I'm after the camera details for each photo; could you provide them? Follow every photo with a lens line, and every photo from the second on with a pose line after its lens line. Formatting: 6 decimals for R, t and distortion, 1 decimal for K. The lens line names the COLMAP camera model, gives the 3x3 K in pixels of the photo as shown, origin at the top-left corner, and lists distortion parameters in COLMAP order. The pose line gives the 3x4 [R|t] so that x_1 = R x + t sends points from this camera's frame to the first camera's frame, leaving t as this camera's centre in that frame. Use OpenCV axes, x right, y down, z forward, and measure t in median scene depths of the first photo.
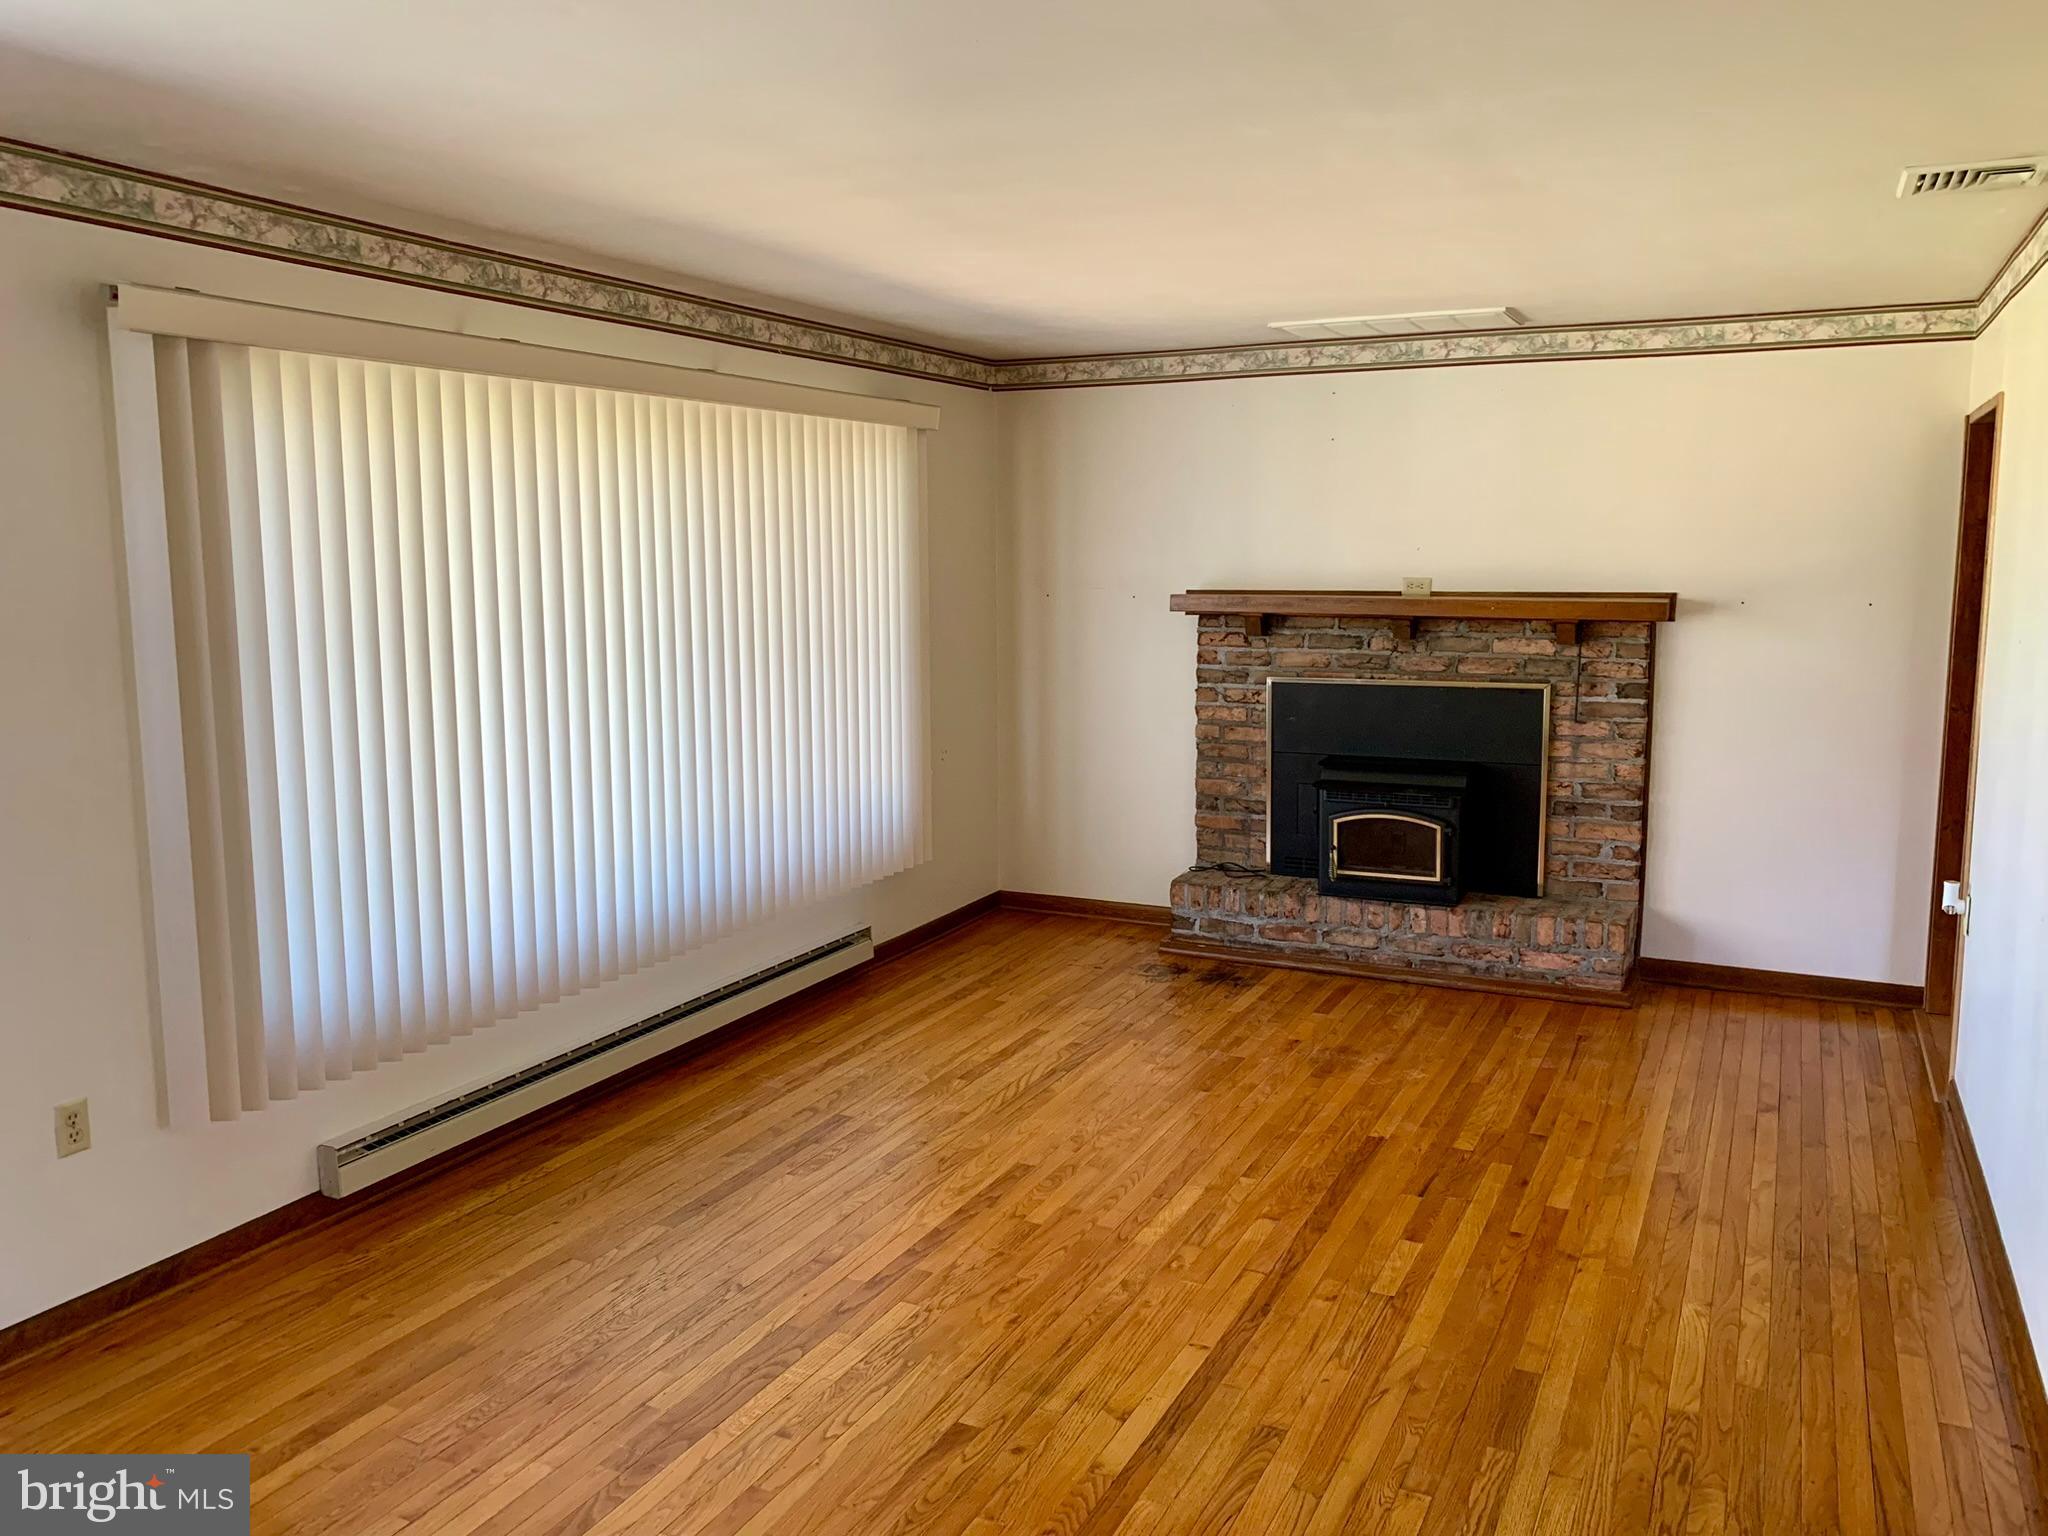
lens RADIAL K [[1582.6, 0, 1025.5], [0, 1582.6, 769.4], [0, 0, 1]] dist [0.031157, -0.019964]
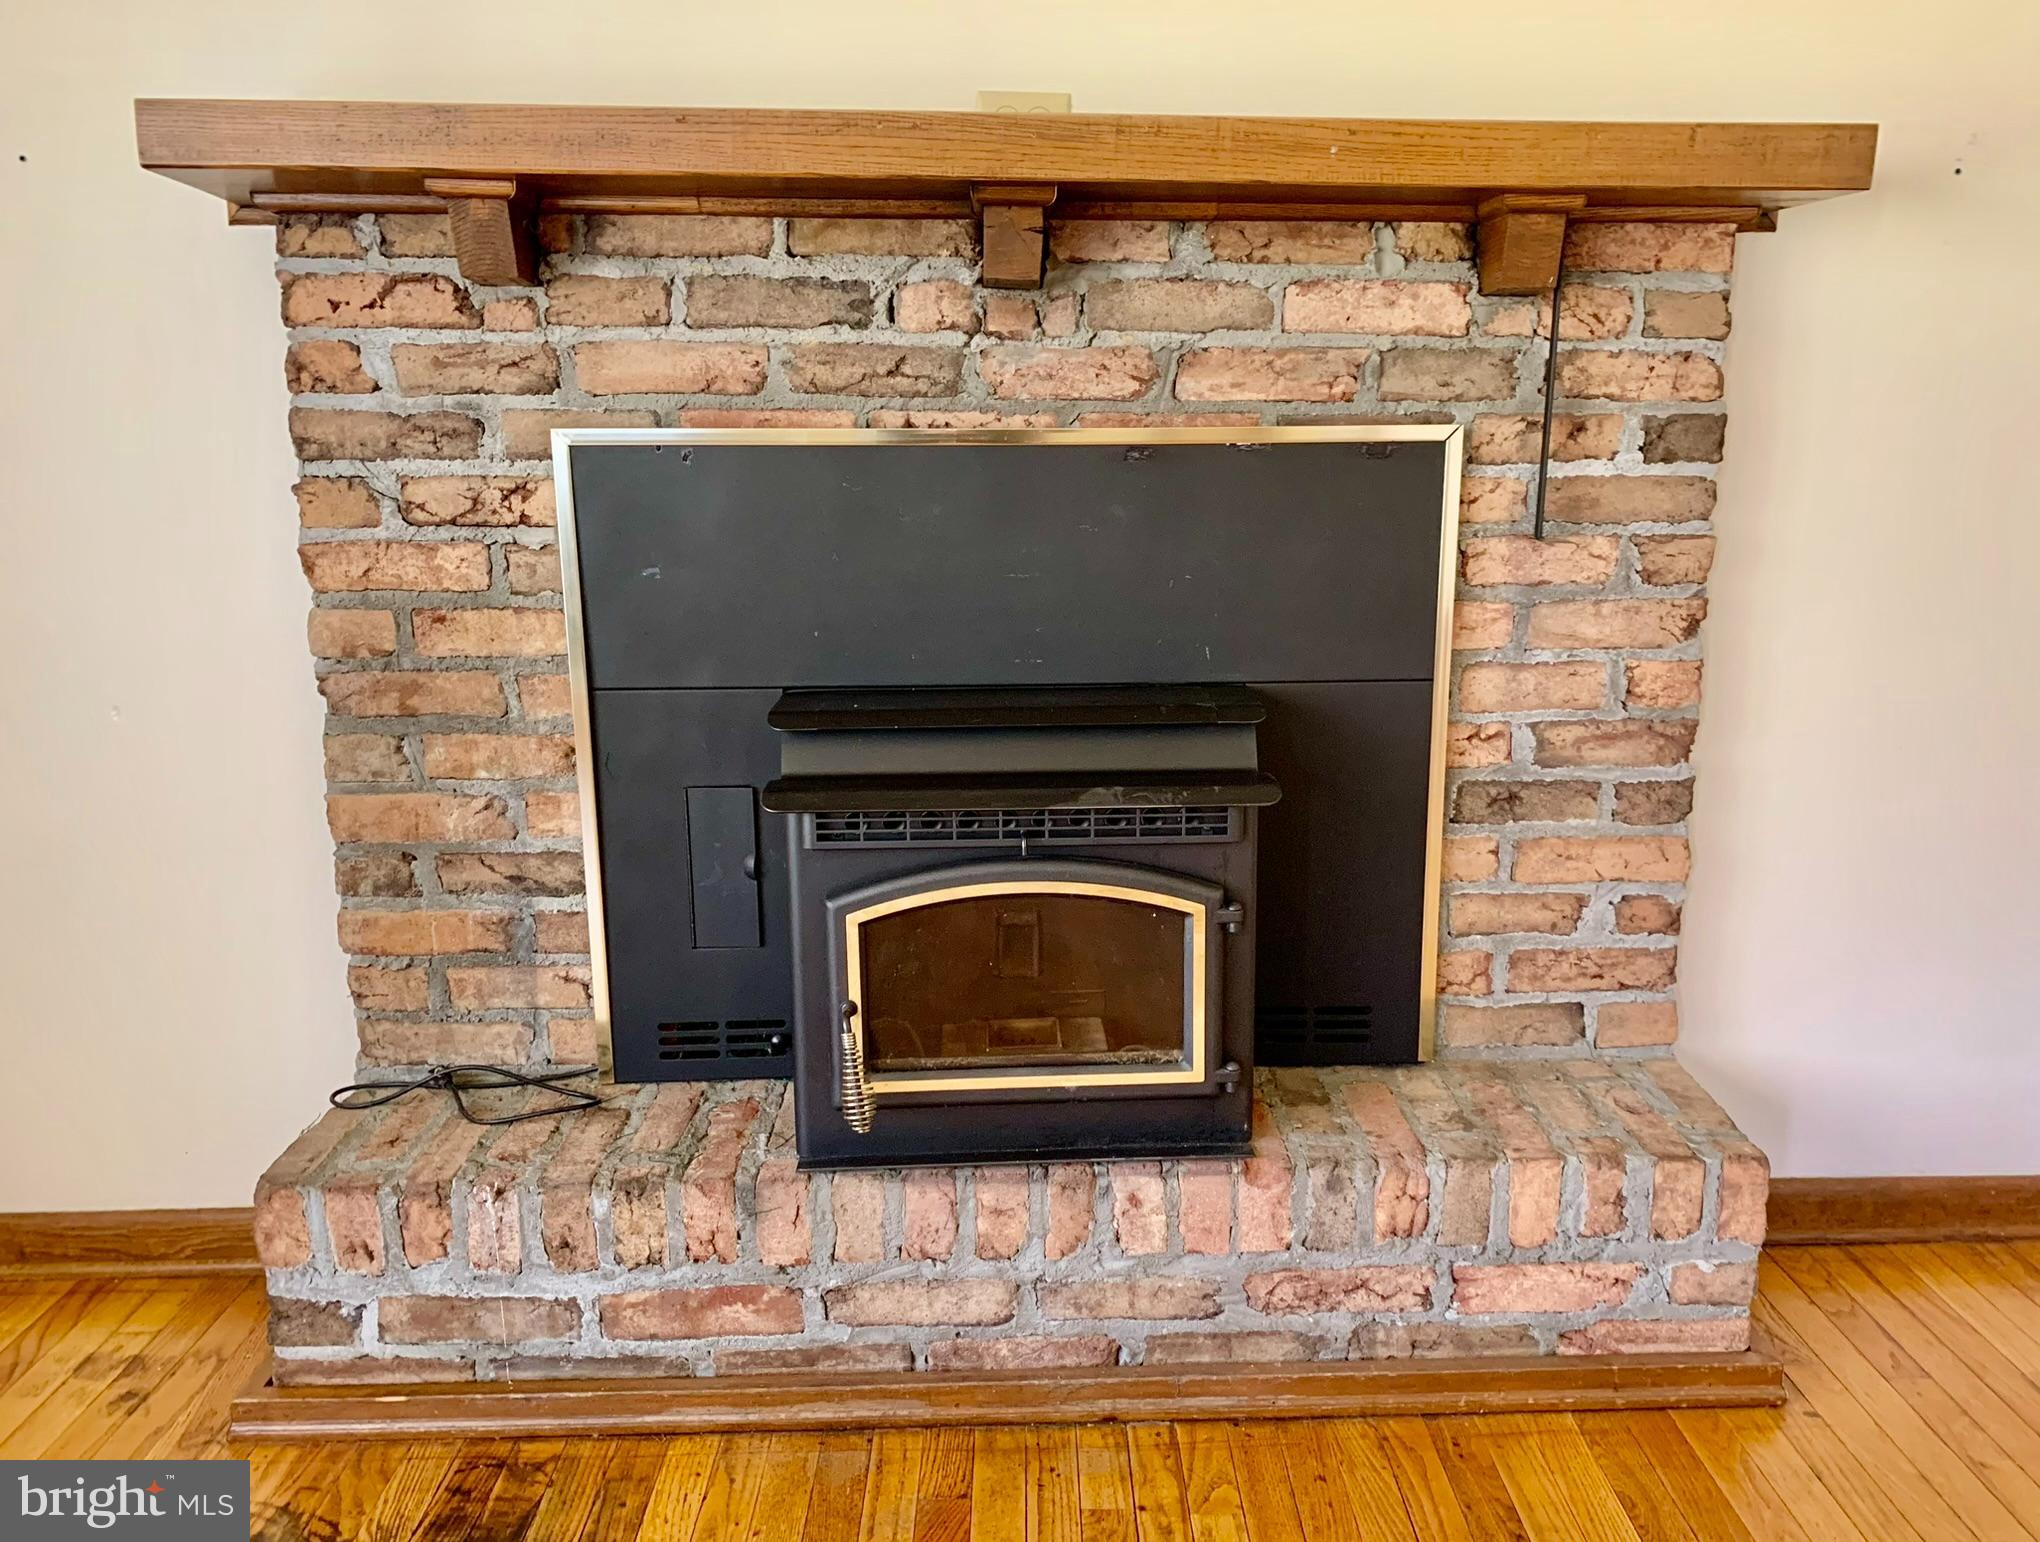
lens RADIAL K [[1568.9, 0, 1024.6], [0, 1568.9, 784.1], [0, 0, 1]] dist [0.016531, -0.001669]
pose [[0.891368, -0.088990, 0.444459, 0.099703], [0.064213, 0.995441, 0.070528, -0.008986], [-0.448709, -0.034326, 0.893018, 0.727242]]
